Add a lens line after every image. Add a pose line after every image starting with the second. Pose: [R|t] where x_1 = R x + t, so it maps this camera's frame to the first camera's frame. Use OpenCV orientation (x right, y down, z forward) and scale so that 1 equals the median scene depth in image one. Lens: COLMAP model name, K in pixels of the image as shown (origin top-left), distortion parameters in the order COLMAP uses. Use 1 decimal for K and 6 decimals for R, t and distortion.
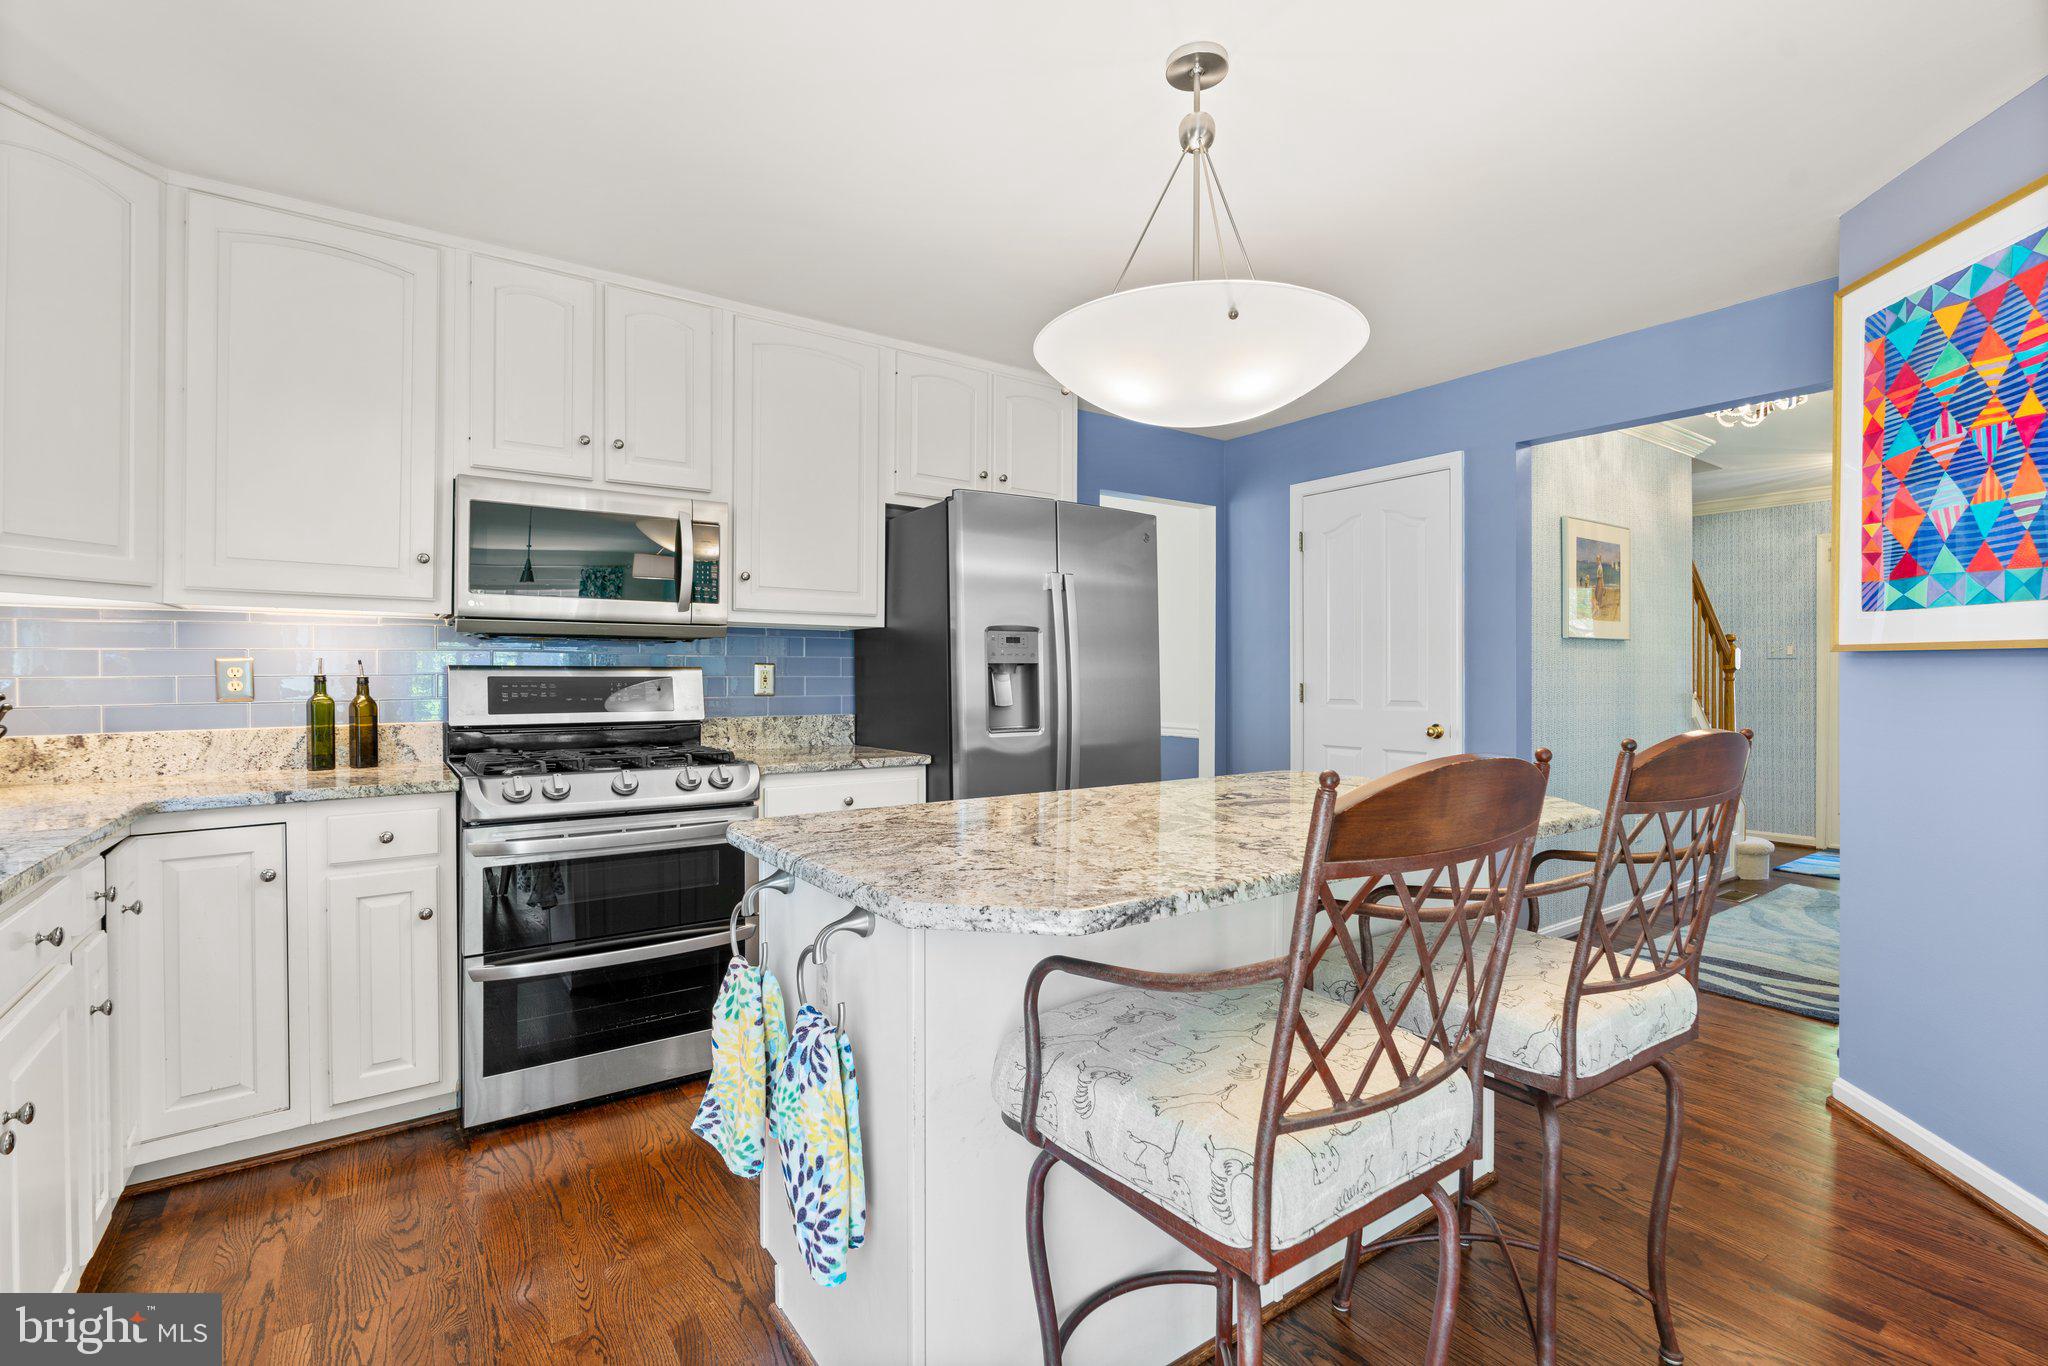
lens RADIAL K [[923.1, 0, 1029.8], [0, 923.1, 678.0], [0, 0, 1]] dist [-0.016705, 0.006629]
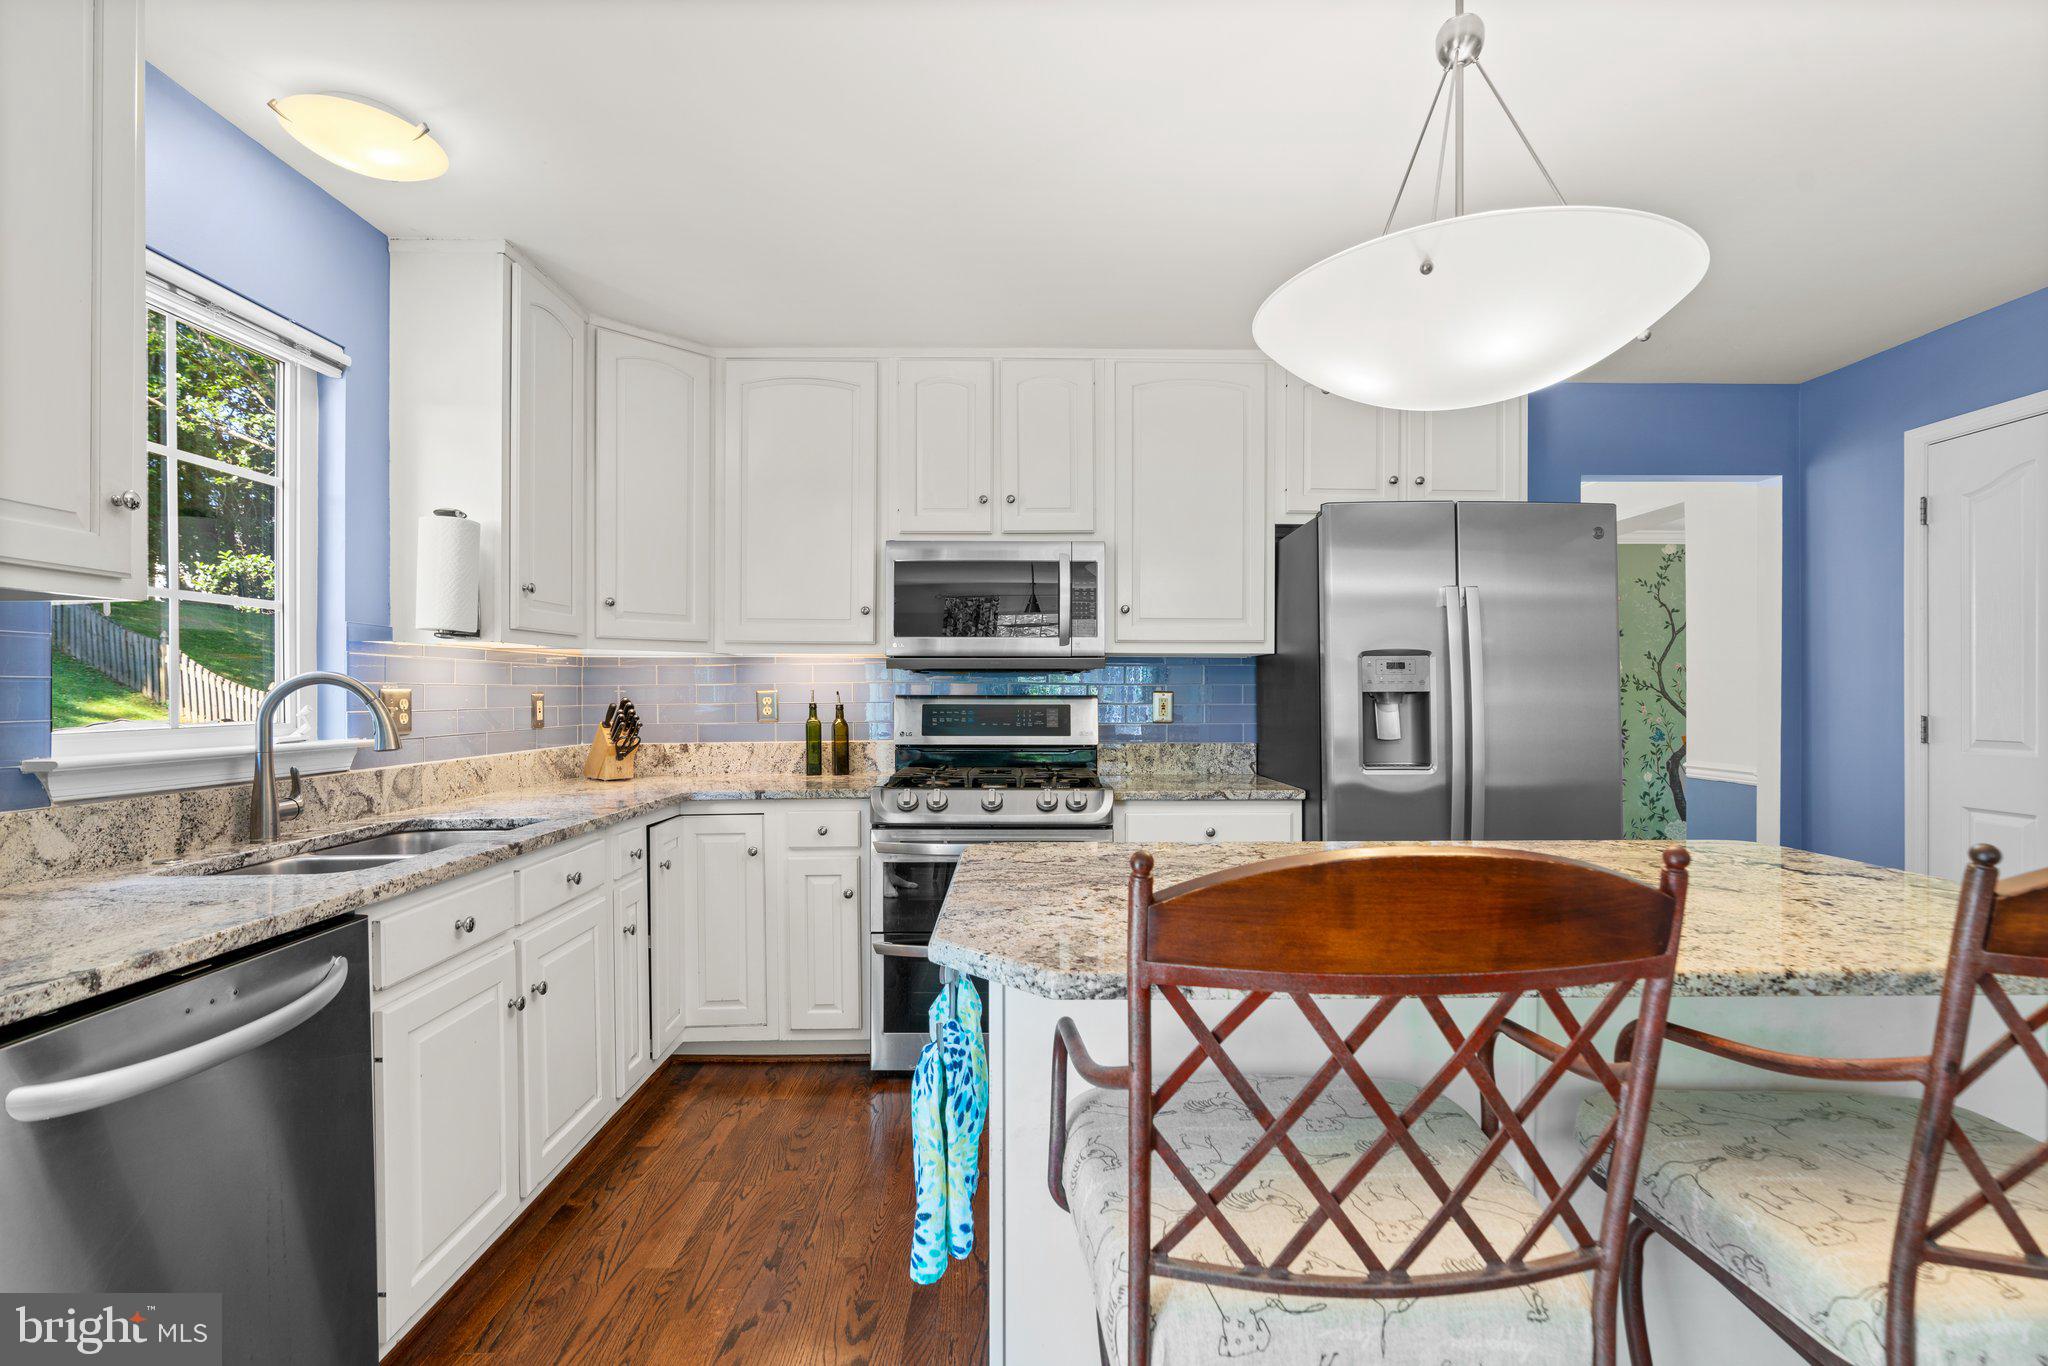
lens RADIAL K [[923.1, 0, 1019.4], [0, 923.1, 698.8], [0, 0, 1]] dist [-0.016705, 0.006629]
pose [[0.819808, 0.002419, -0.572633, 0.232236], [-0.001649, 0.999997, 0.001865, -0.012479], [0.572636, -0.000584, 0.819810, 0.084247]]
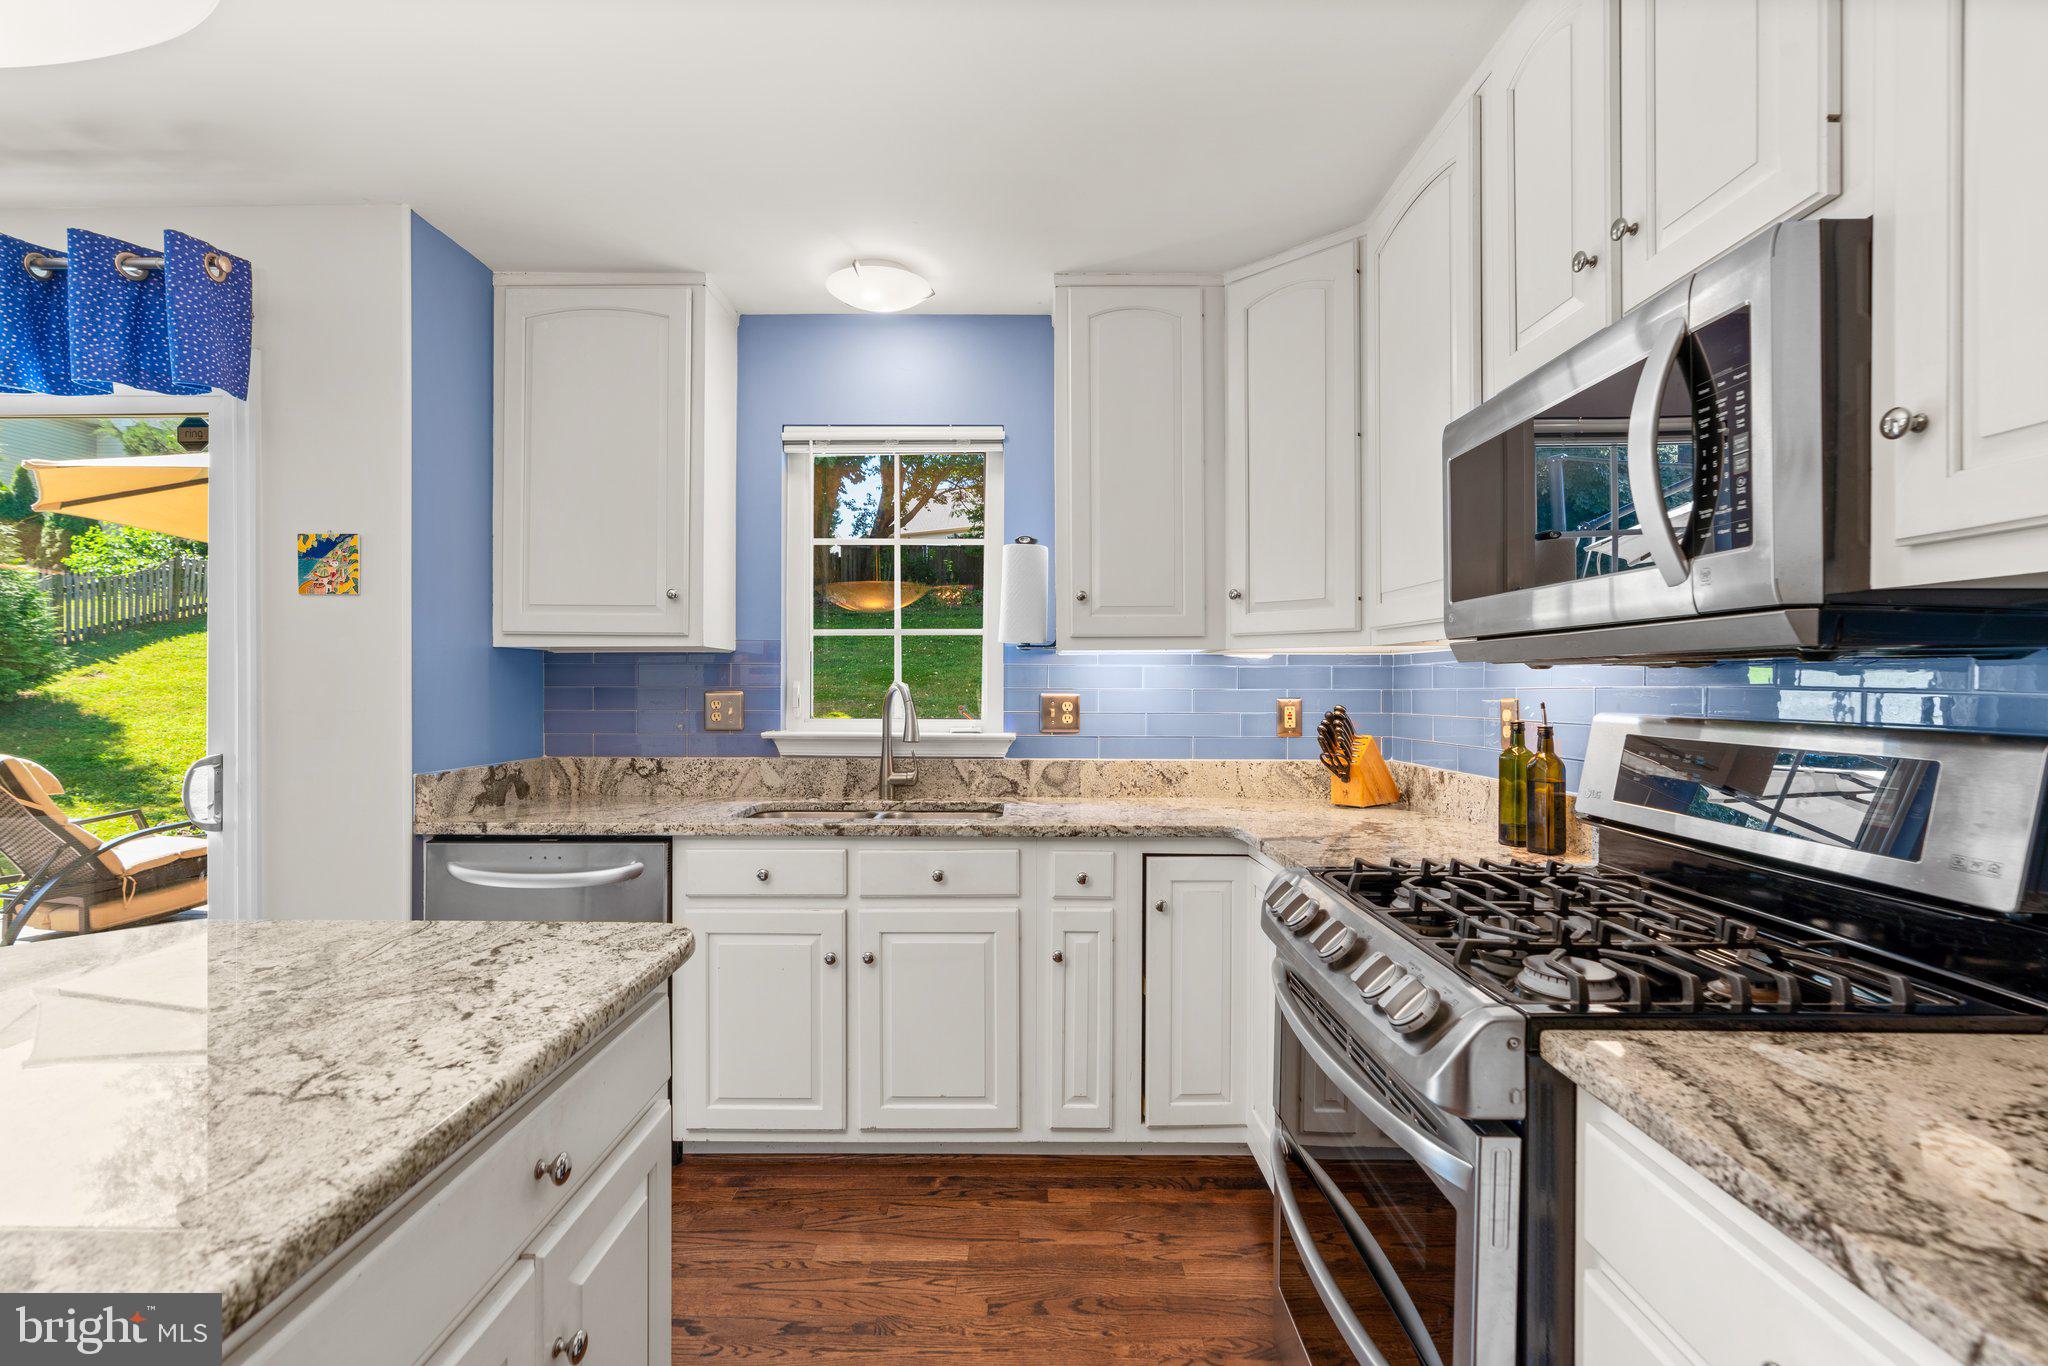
lens RADIAL K [[923.1, 0, 1028.5], [0, 923.1, 681.7], [0, 0, 1]] dist [-0.016705, 0.006629]
pose [[-0.572690, -0.004918, -0.819757, 0.101977], [-0.008096, 0.999967, -0.000343, -0.034064], [0.819732, 0.006441, -0.572711, 1.126417]]
